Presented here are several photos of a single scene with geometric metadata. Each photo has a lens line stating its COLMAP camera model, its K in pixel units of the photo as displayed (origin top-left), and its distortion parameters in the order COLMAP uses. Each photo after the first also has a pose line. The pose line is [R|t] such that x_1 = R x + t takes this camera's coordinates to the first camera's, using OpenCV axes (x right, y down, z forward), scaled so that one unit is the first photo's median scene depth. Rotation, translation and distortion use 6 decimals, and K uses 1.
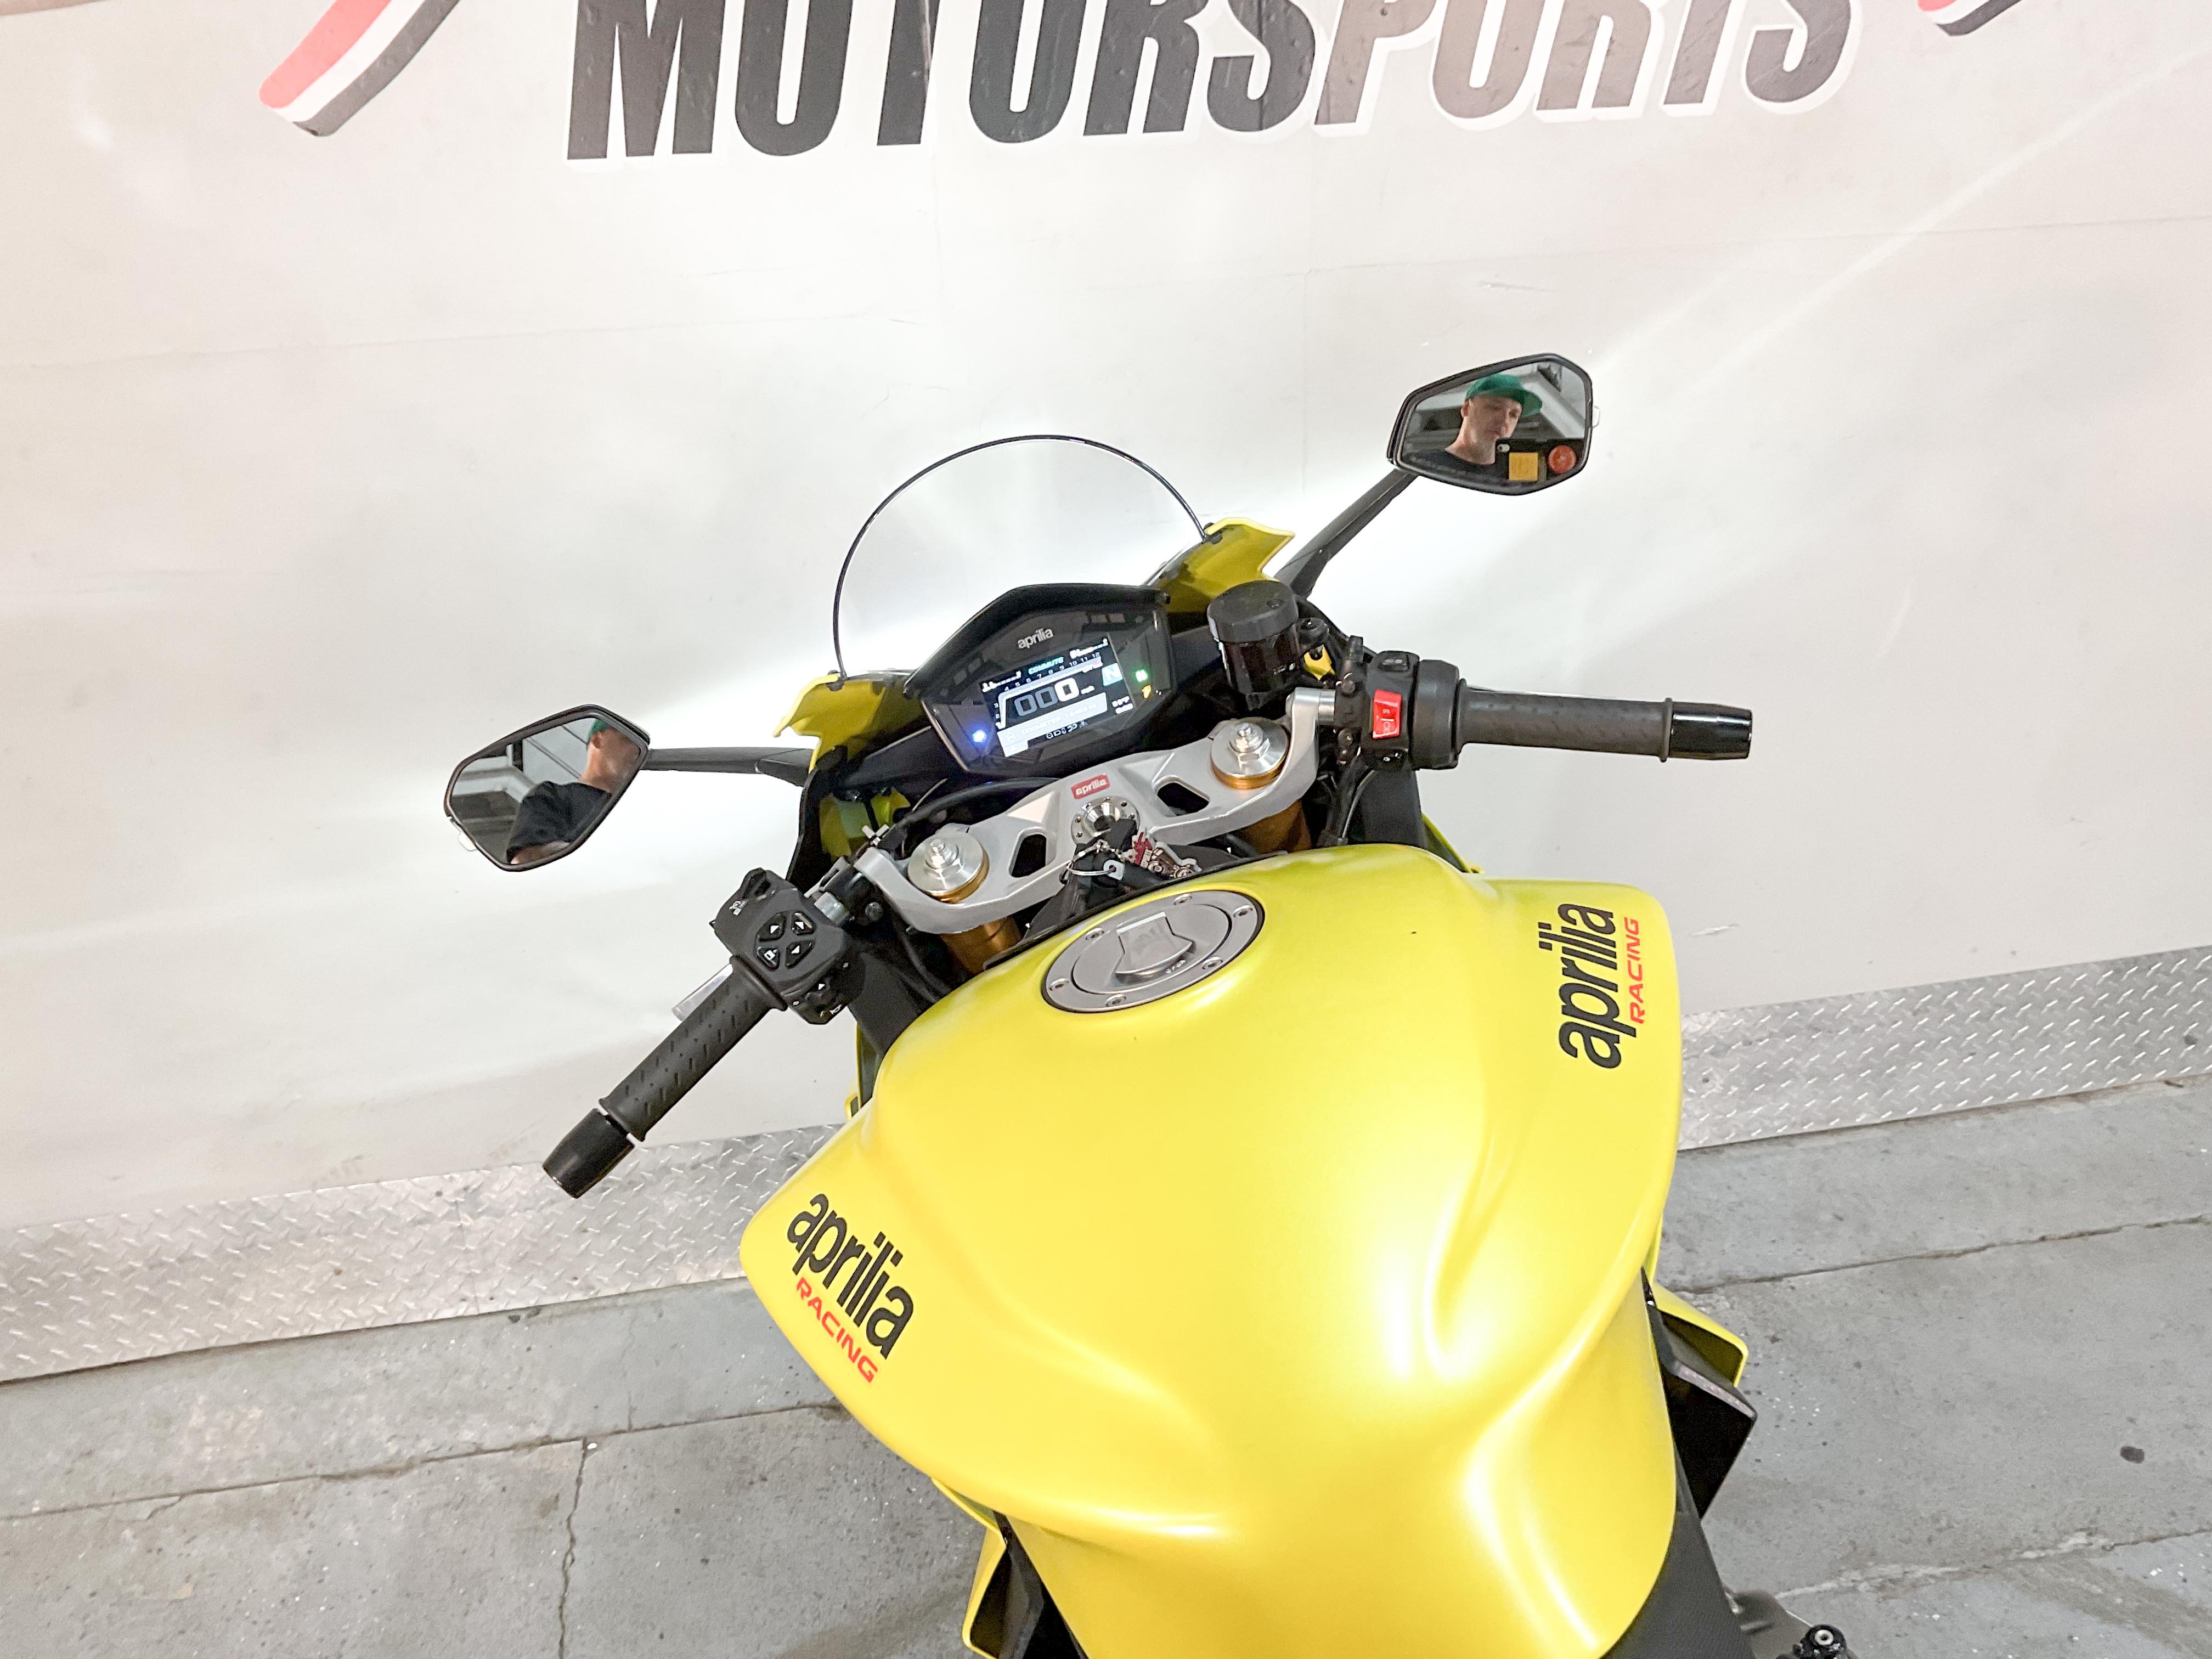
lens RADIAL K [[1868.8, 0, 1091.4], [0, 1868.8, 831.0], [0, 0, 1]] dist [0.005564, -0.042584]
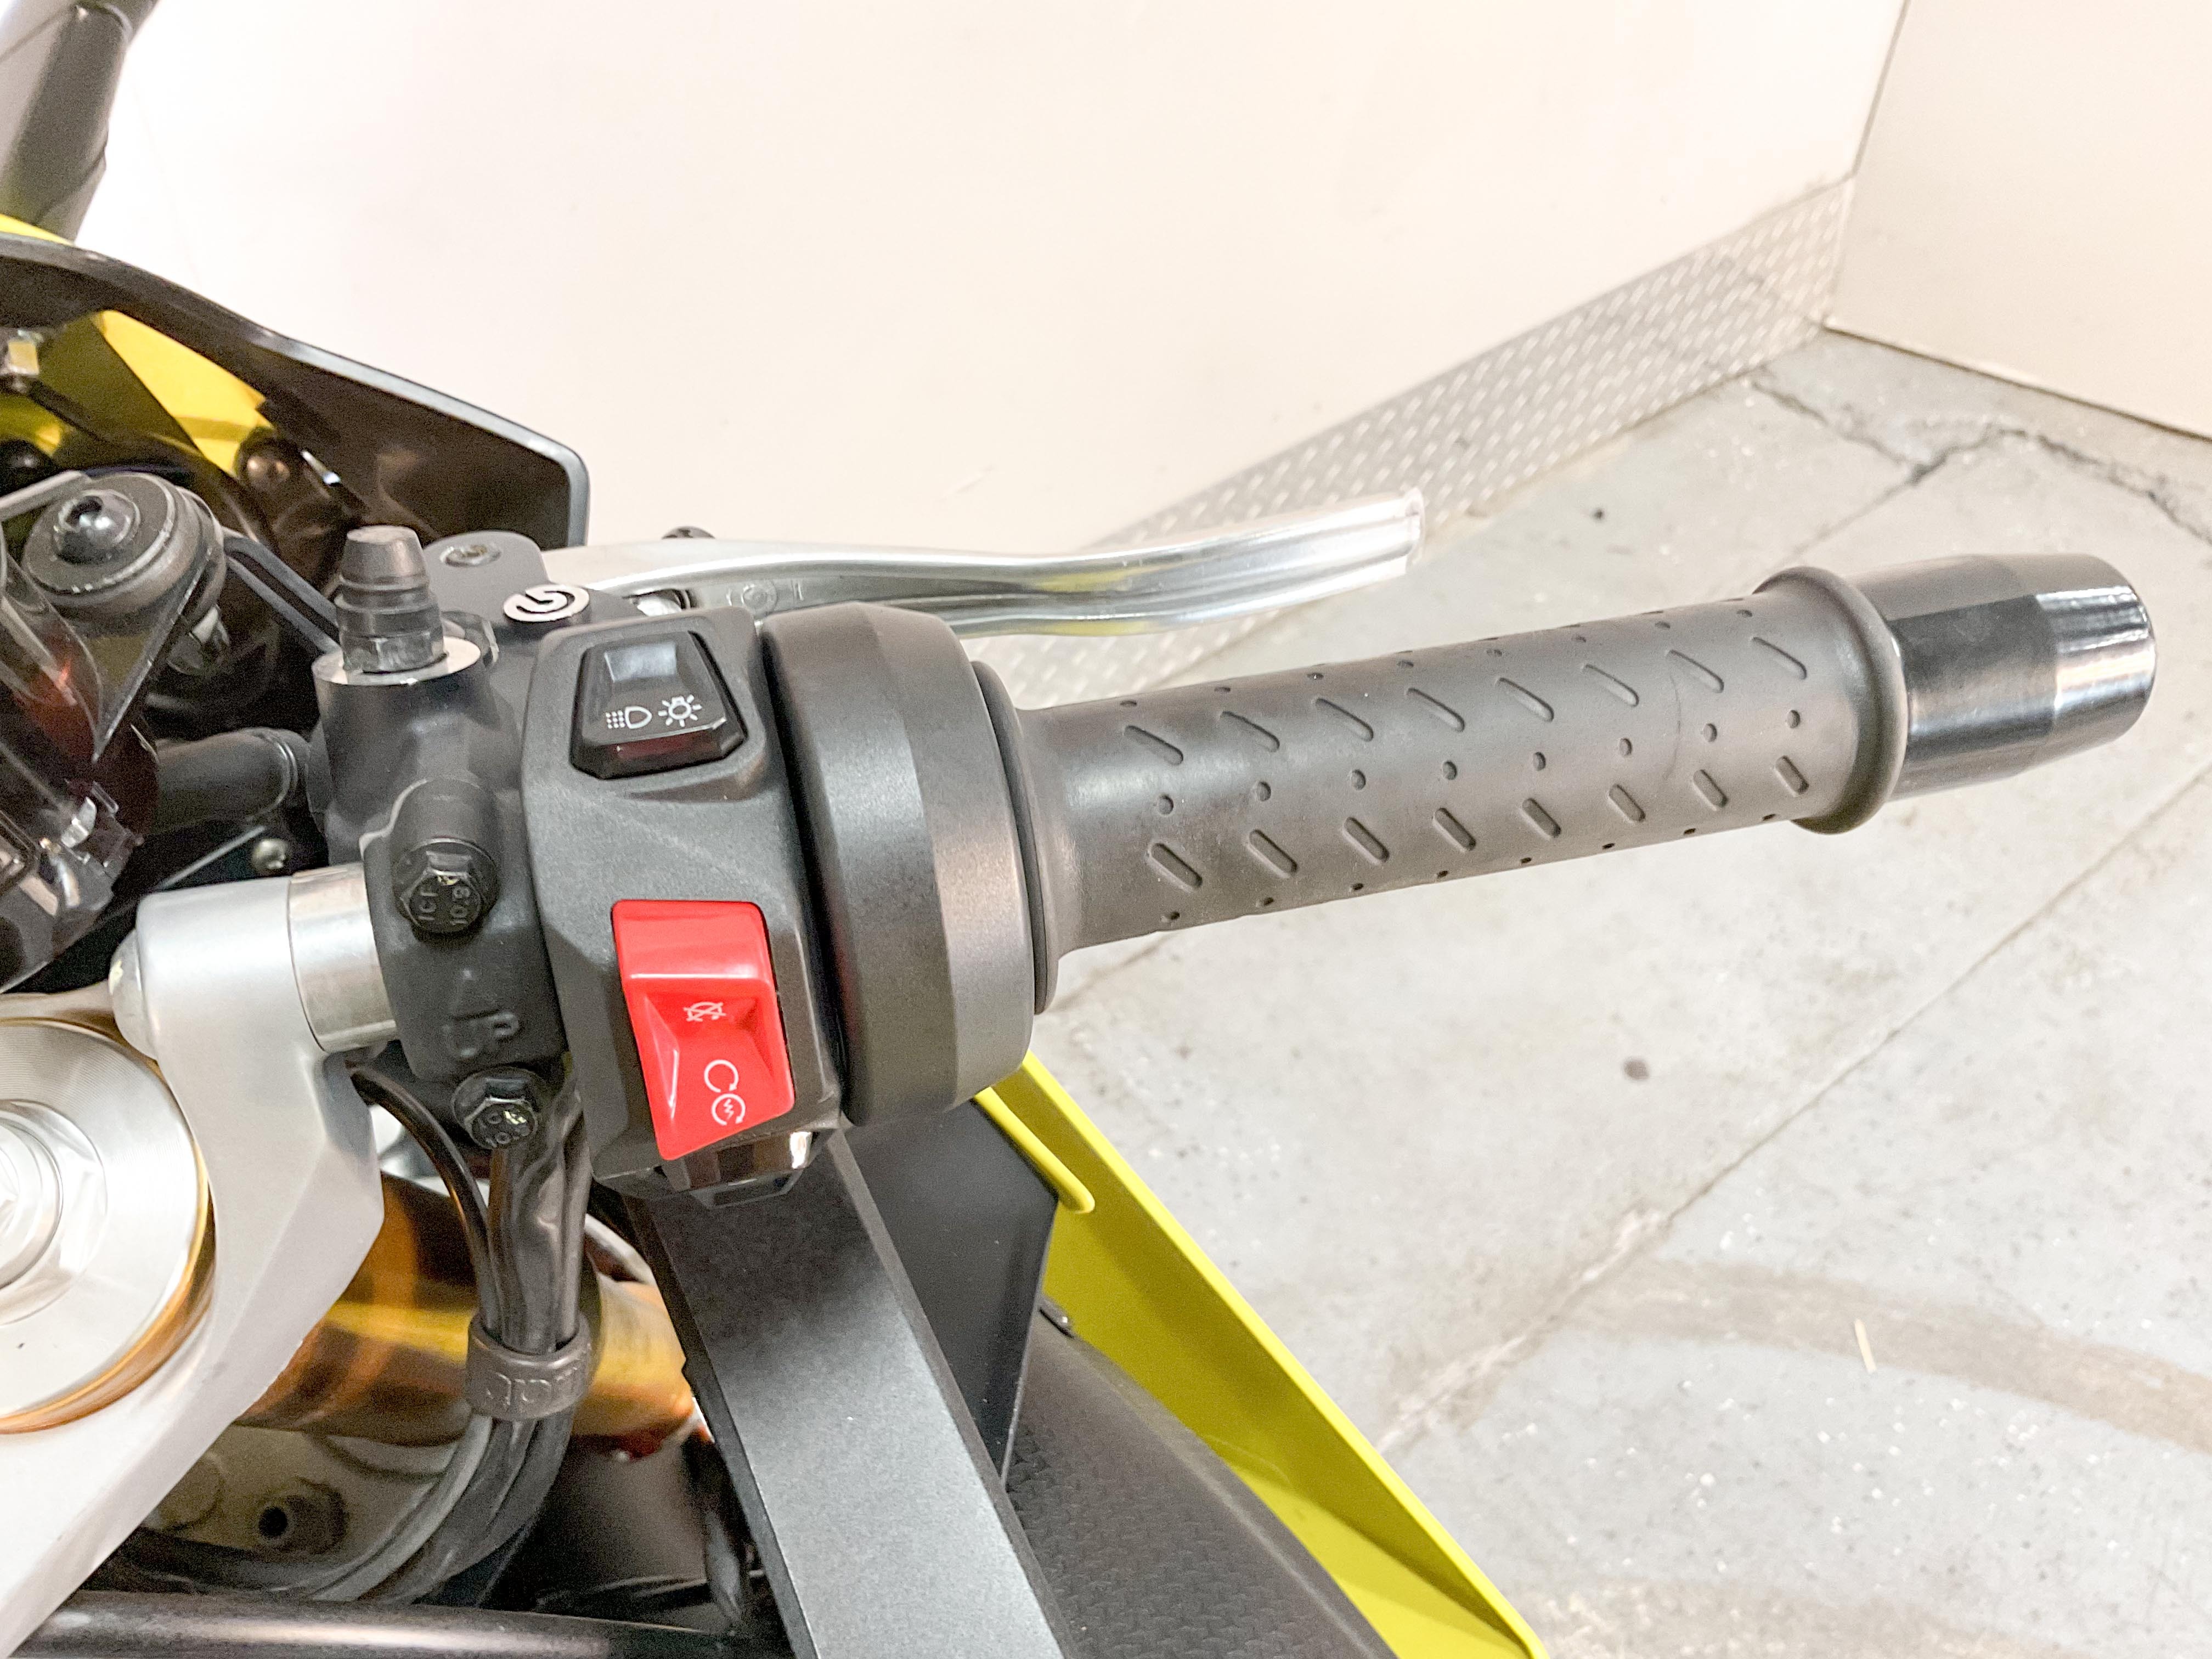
lens RADIAL K [[1868.8, 0, 1098.7], [0, 1868.8, 832.5], [0, 0, 1]] dist [0.005564, -0.042584]
pose [[0.851055, -0.316735, 0.418789, 0.072932], [0.162984, 0.917532, 0.362728, -0.084972], [-0.499141, -0.240446, 0.832493, 0.511817]]
